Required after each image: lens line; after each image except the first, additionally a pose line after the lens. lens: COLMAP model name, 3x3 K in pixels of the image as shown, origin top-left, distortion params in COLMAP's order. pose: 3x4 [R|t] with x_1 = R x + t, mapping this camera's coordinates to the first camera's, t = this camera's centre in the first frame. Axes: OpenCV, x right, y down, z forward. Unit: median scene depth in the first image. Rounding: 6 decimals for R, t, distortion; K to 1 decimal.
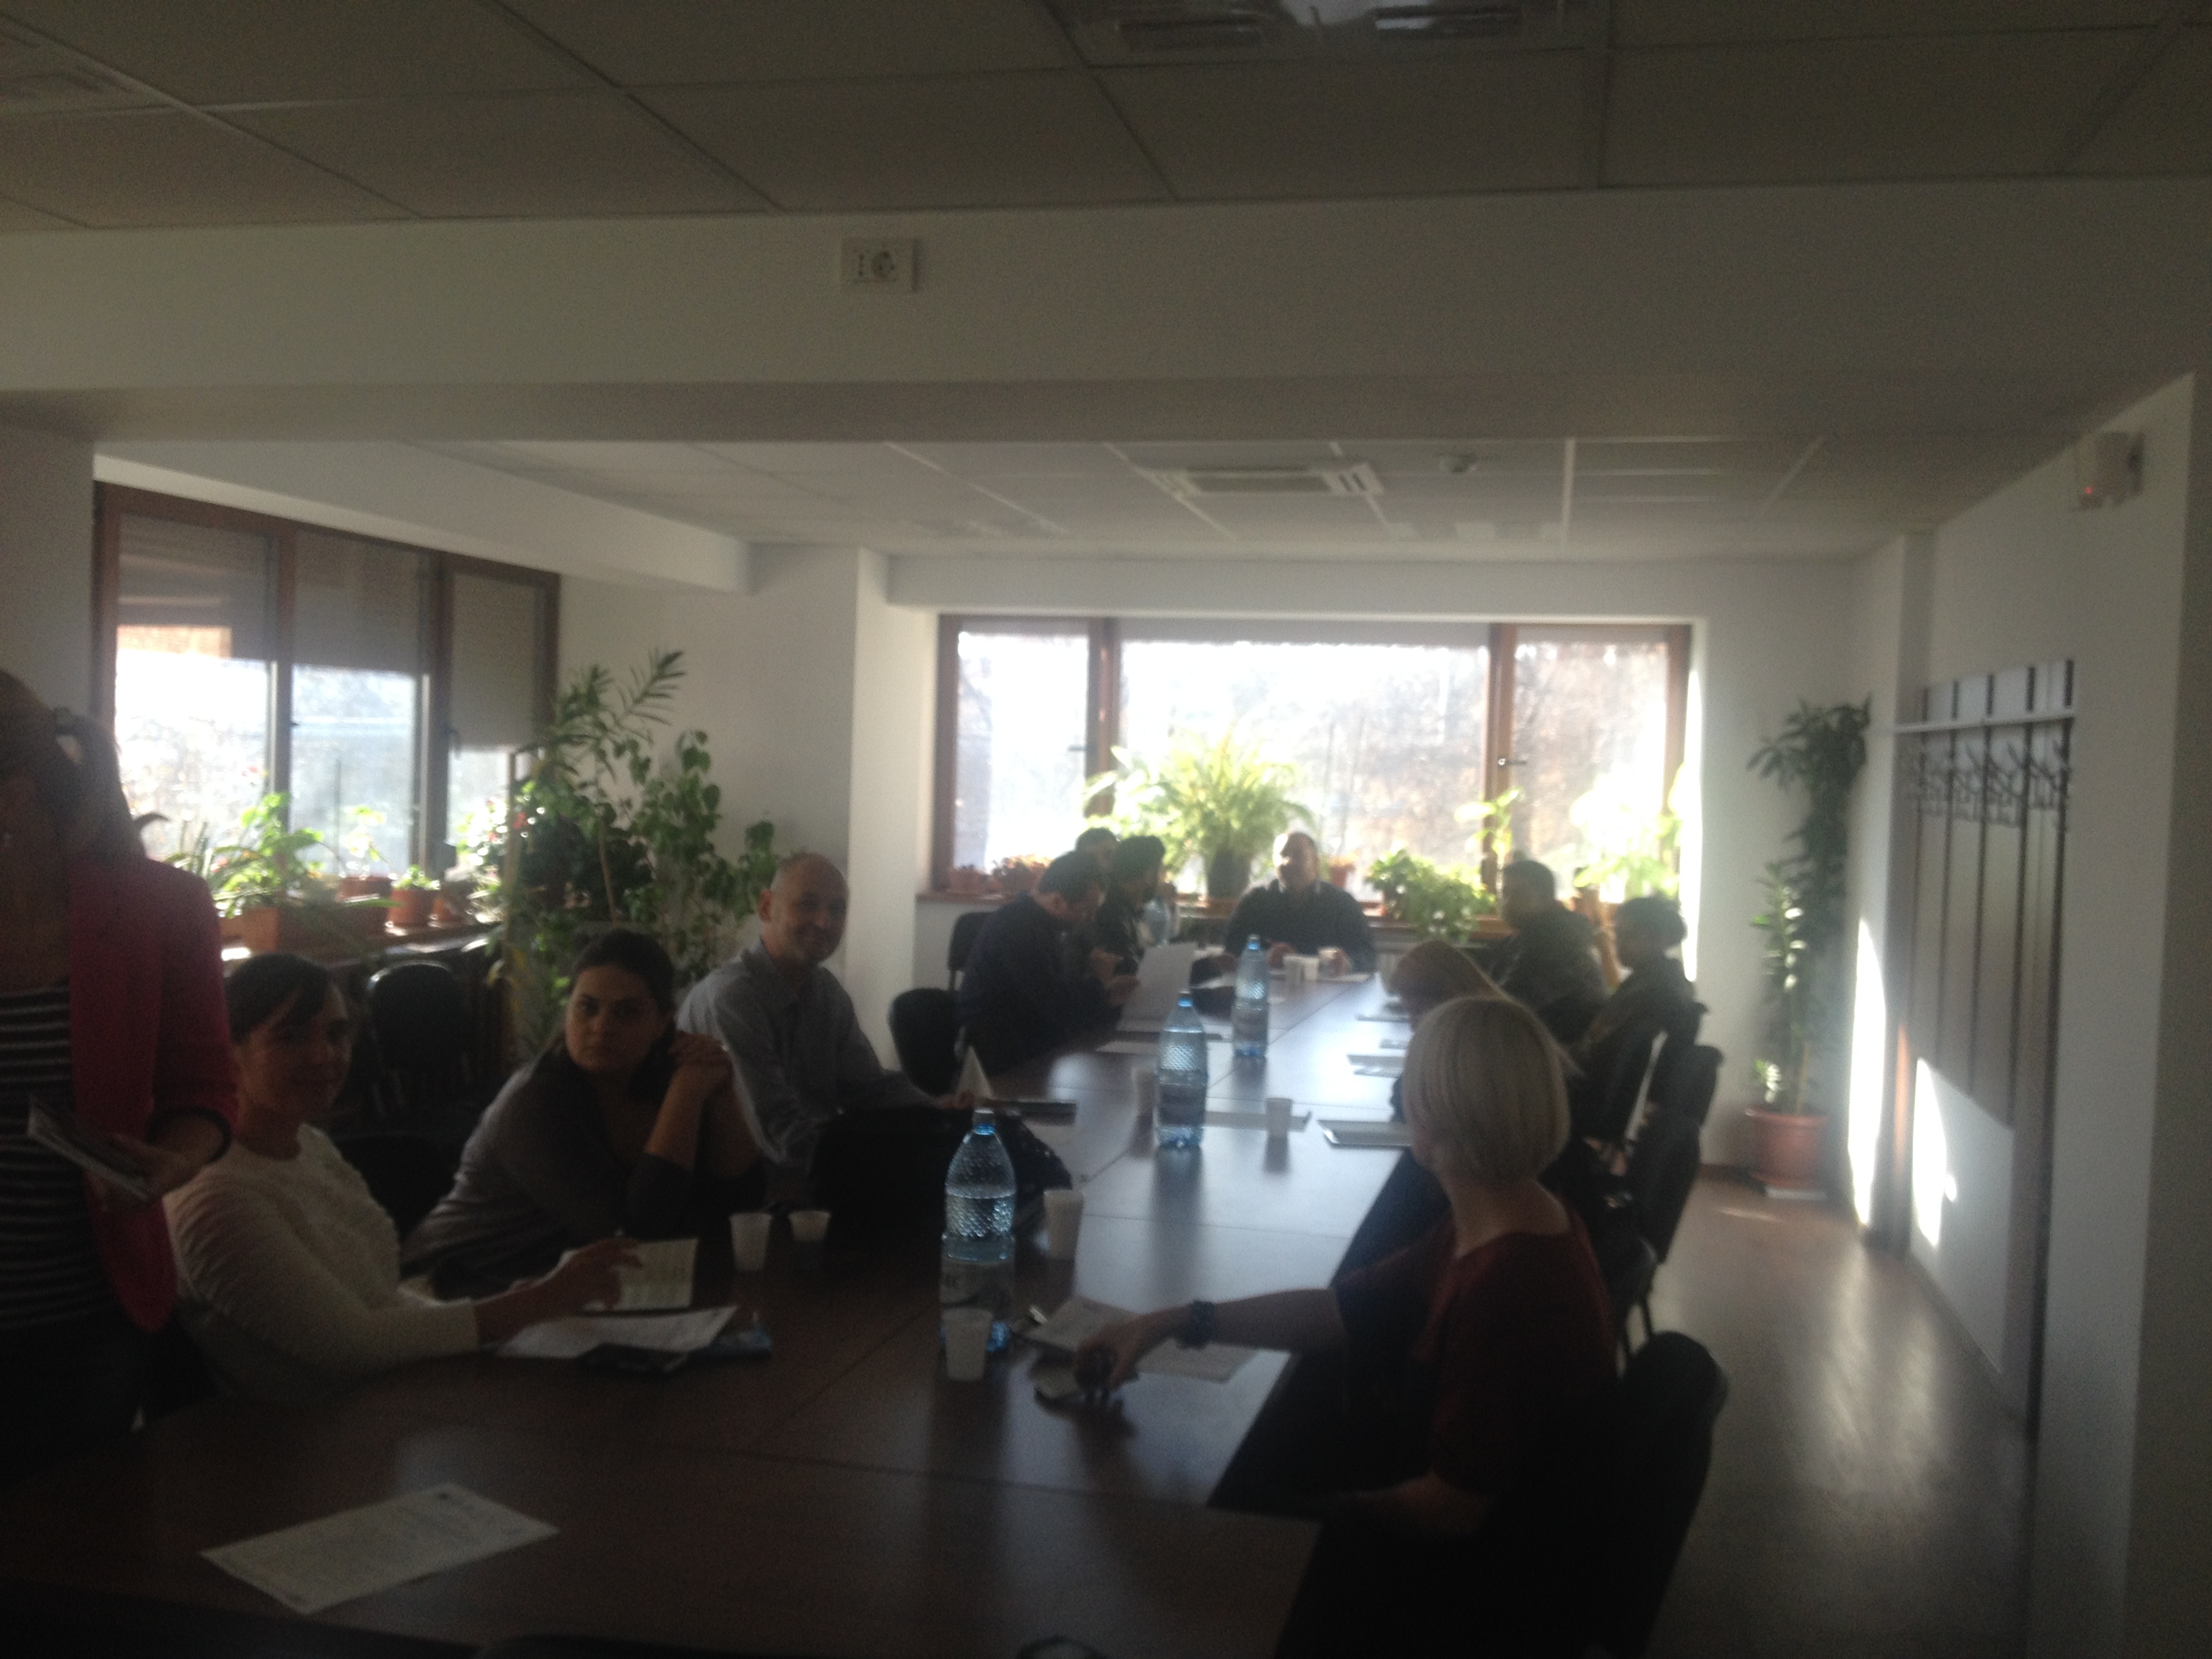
lens RADIAL K [[2149.9, 0, 1106.5], [0, 2149.9, 751.0], [0, 0, 1]] dist [0.142488, -0.475799]
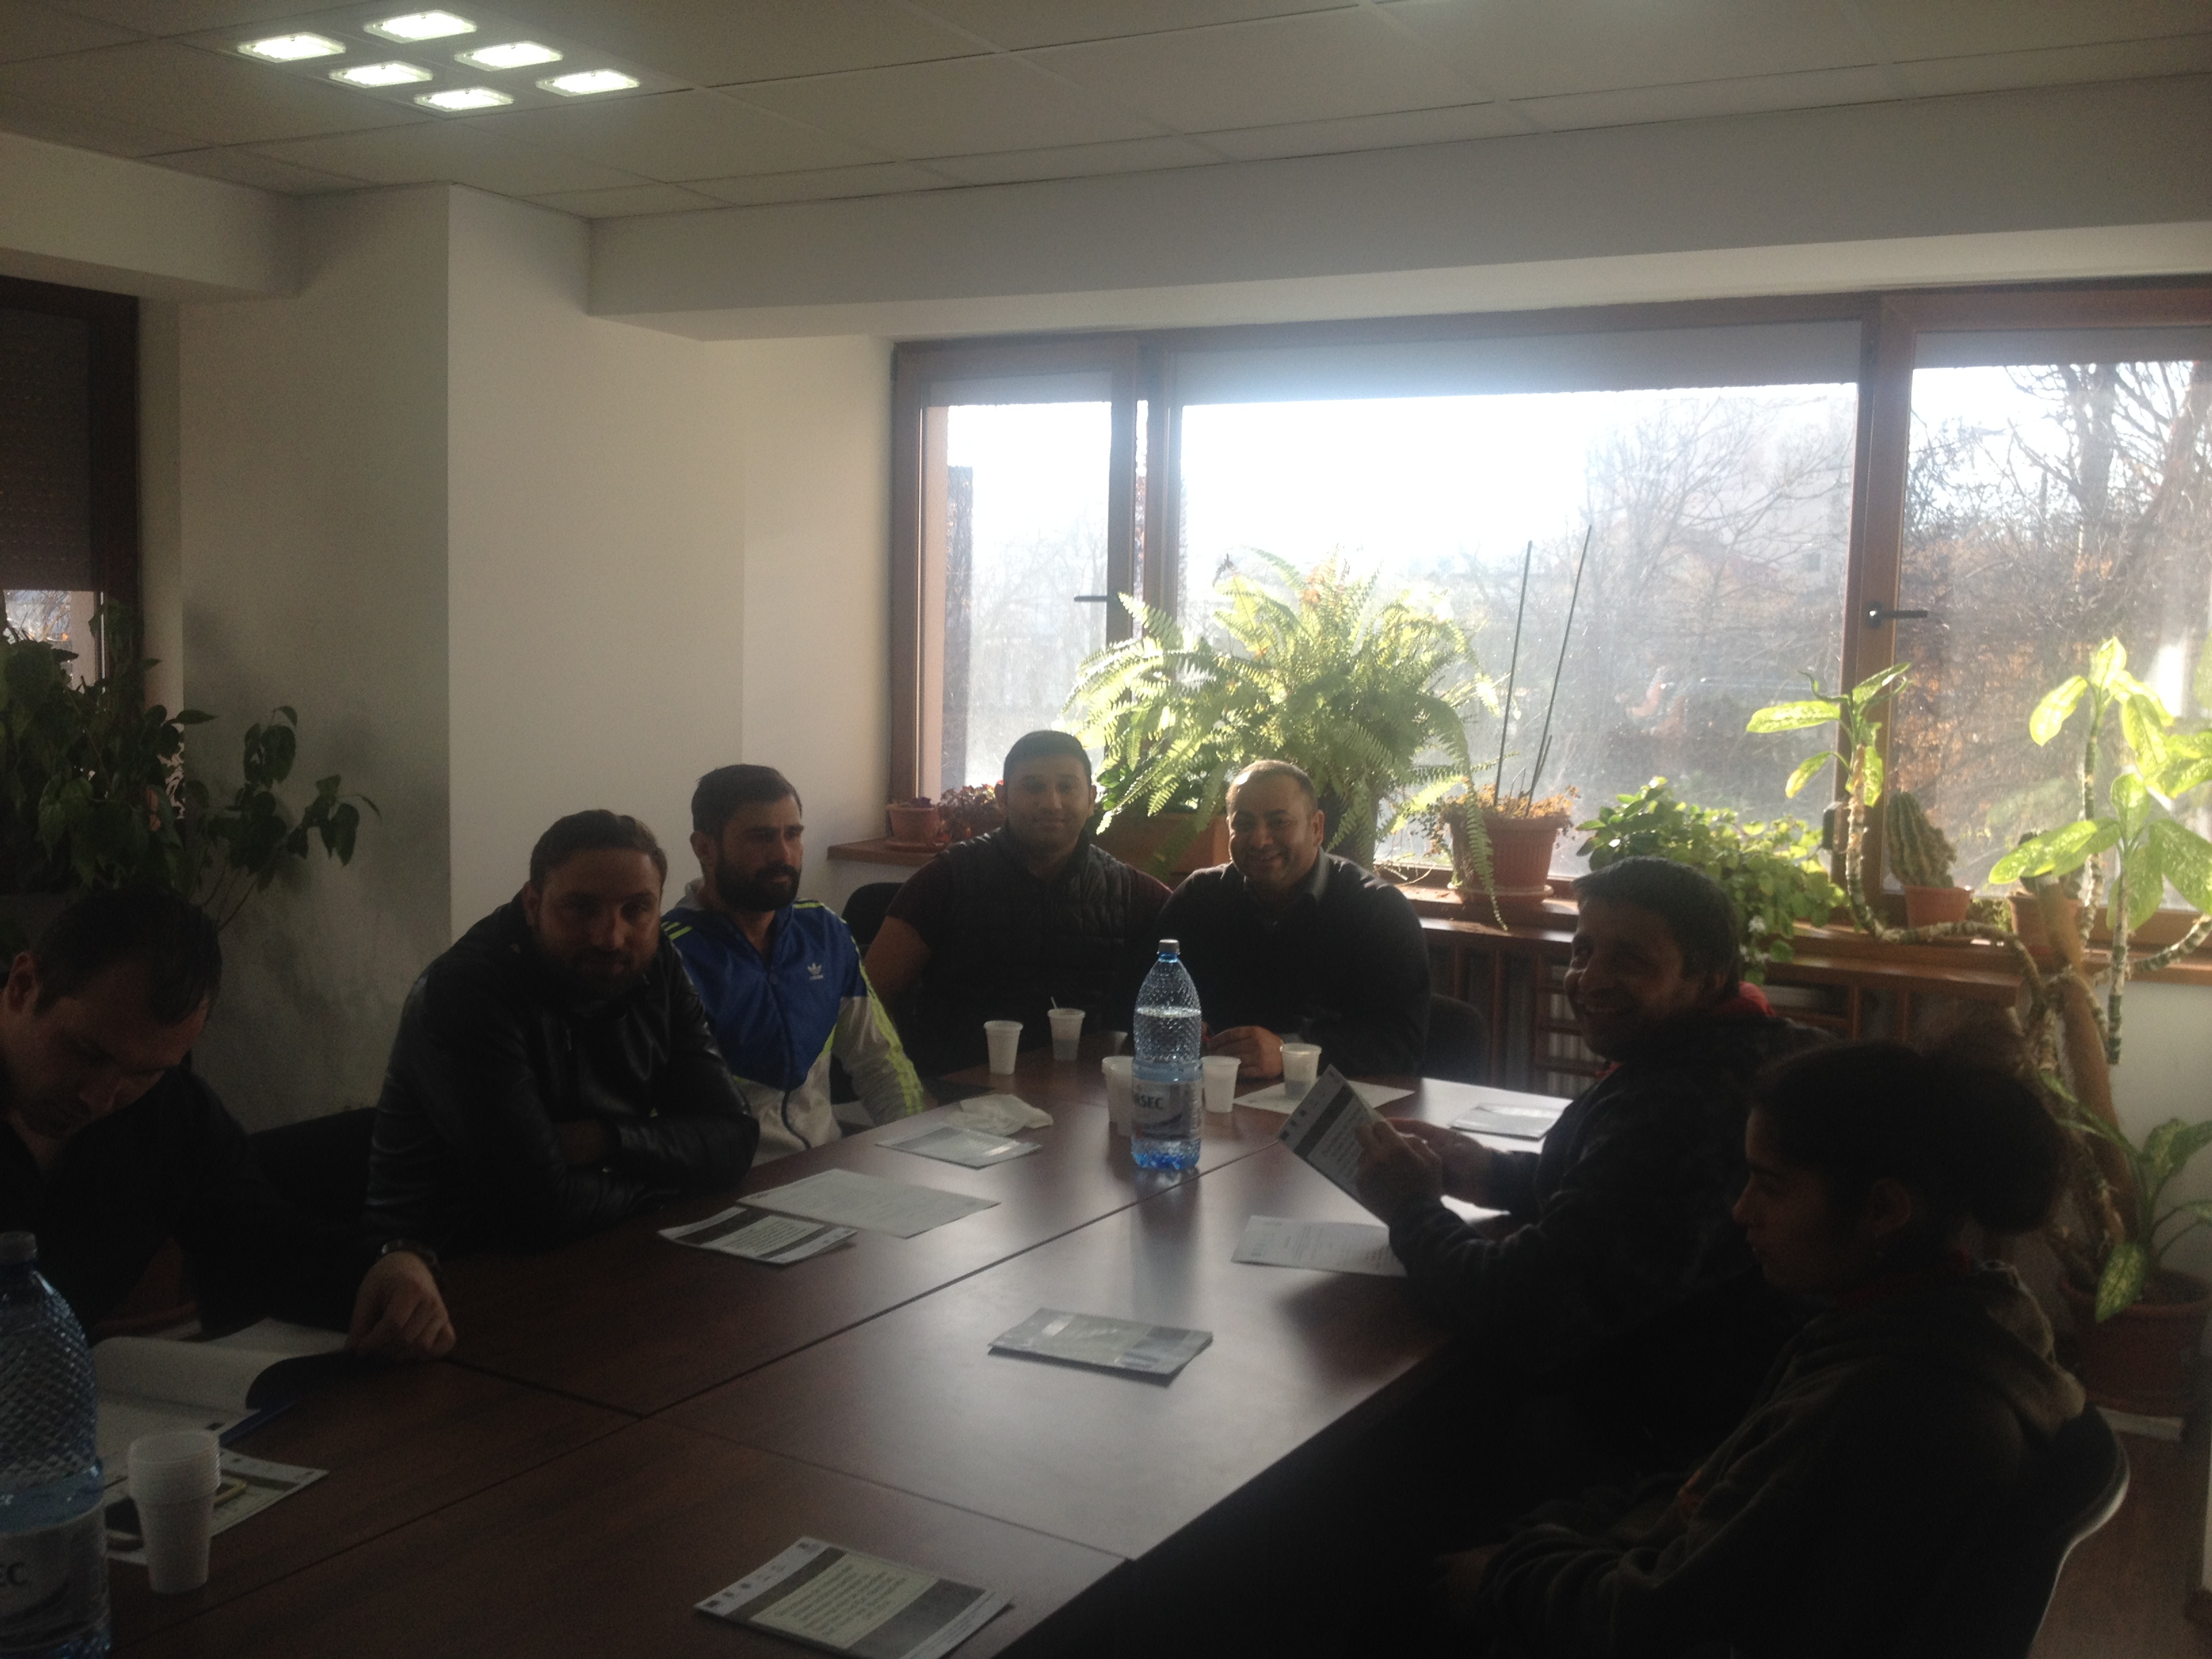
lens RADIAL K [[2204.2, 0, 1104.0], [0, 2204.2, 690.3], [0, 0, 1]] dist [0.097247, 0.001401]
pose [[0.954424, 0.008015, -0.298346, 0.197329], [-0.004416, 0.999909, 0.012735, 0.019618], [0.298421, -0.010837, 0.954373, 0.549545]]
